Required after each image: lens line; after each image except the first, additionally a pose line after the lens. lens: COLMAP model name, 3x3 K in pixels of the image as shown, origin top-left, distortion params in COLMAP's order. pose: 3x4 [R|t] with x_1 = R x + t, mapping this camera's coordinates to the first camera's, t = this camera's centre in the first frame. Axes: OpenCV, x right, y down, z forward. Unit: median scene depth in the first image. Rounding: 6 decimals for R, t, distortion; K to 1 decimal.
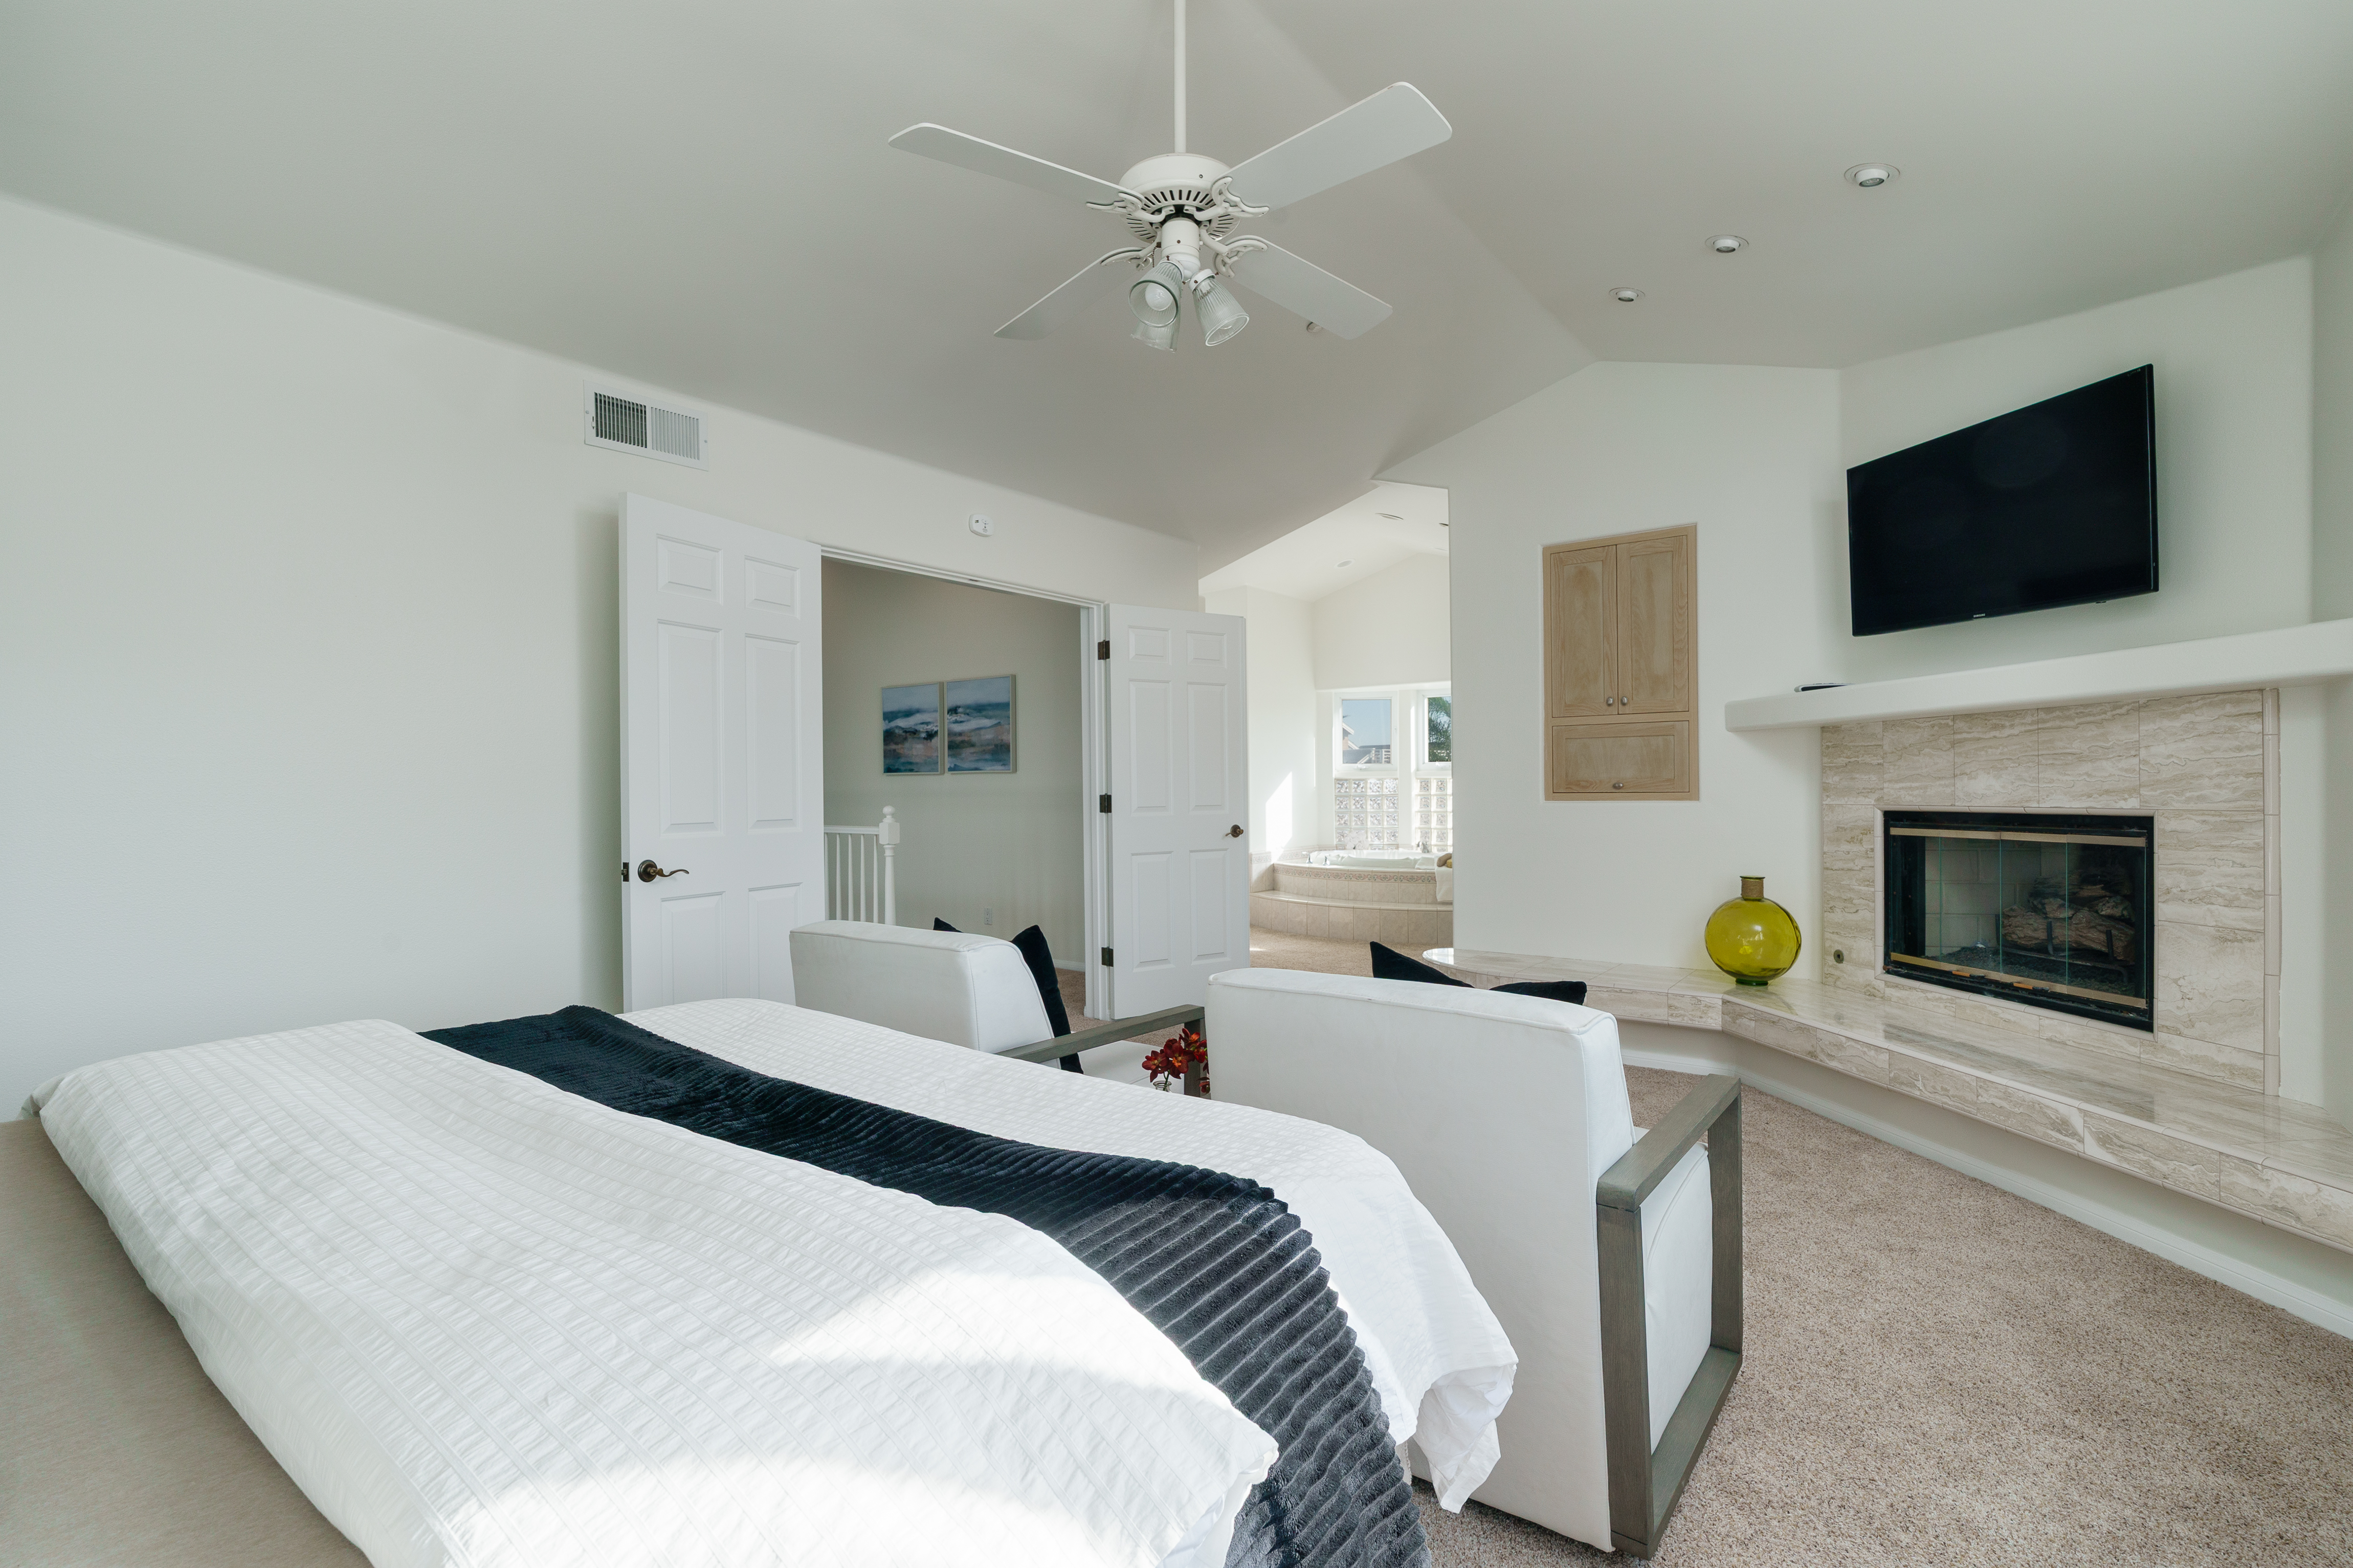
lens RADIAL K [[1079.4, 0, 1171.3], [0, 1079.4, 783.2], [0, 0, 1]] dist [-0.002721, 0.000004]
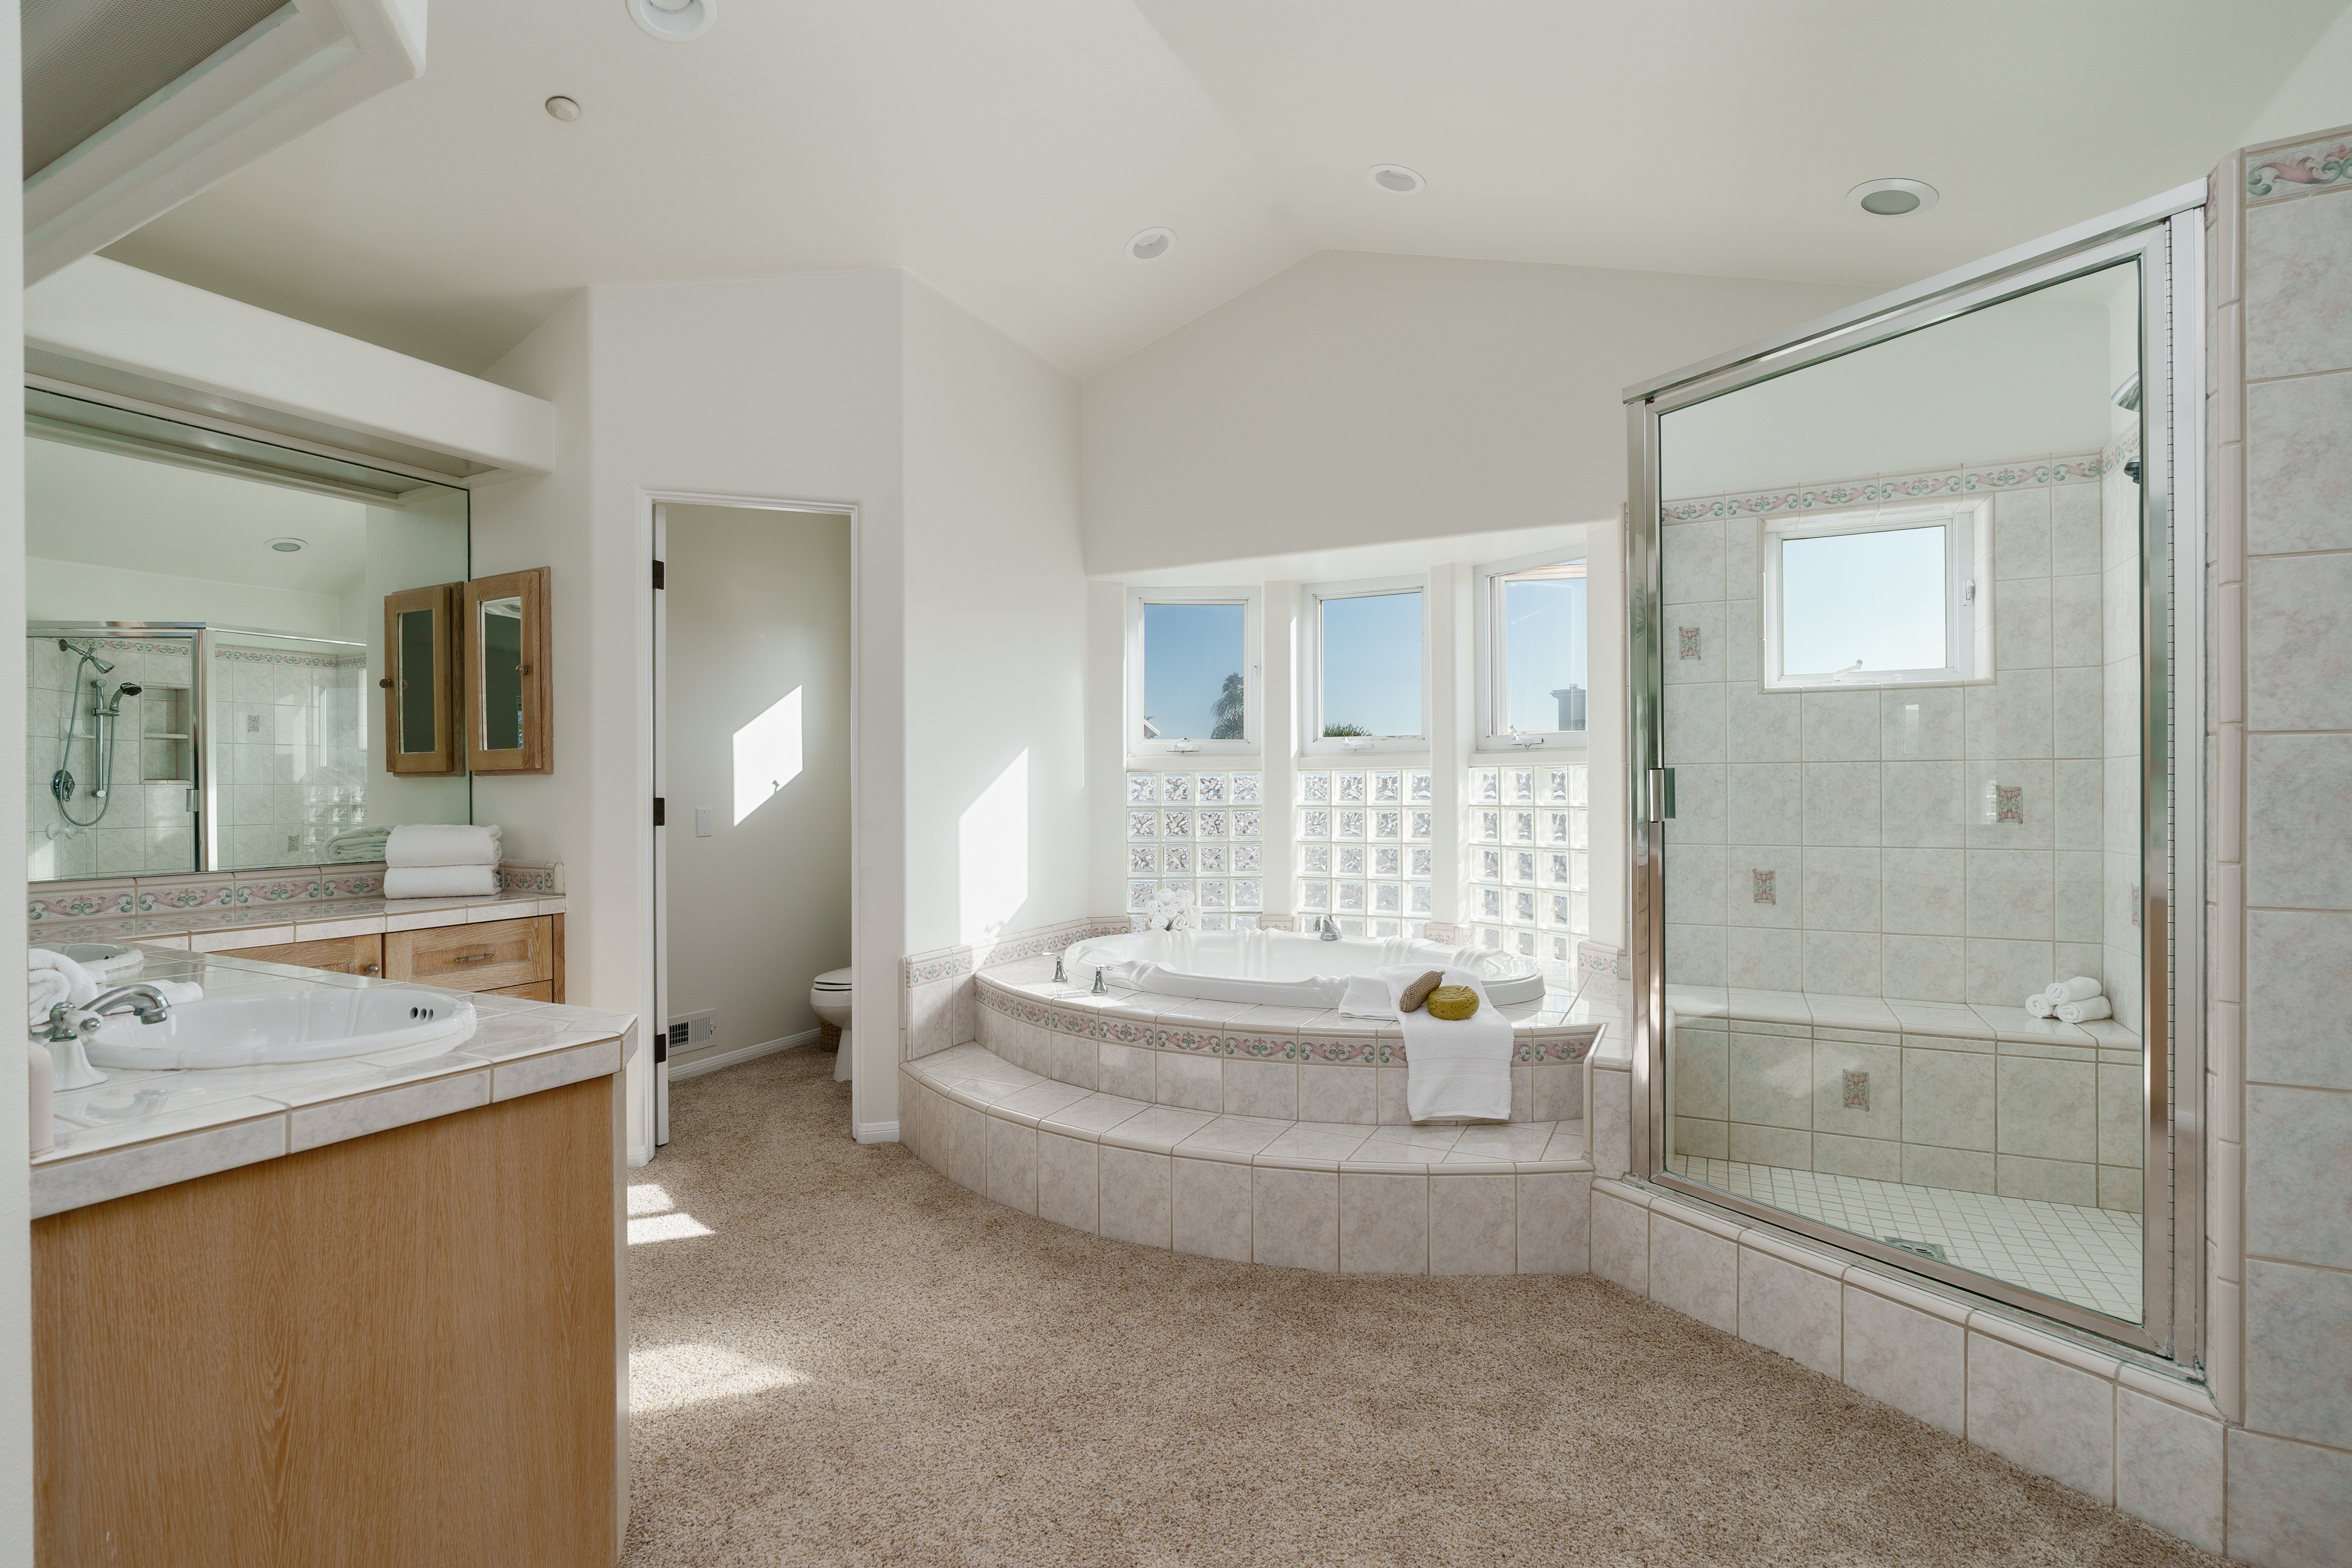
lens RADIAL K [[1079.0, 0, 1175.6], [0, 1079.0, 791.6], [0, 0, 1]] dist [-0.002721, 0.000004]
pose [[0.984454, 0.001454, 0.175637, 0.098973], [-0.001827, 0.999996, 0.001962, 0.003911], [-0.175633, -0.002253, 0.984453, 0.594114]]
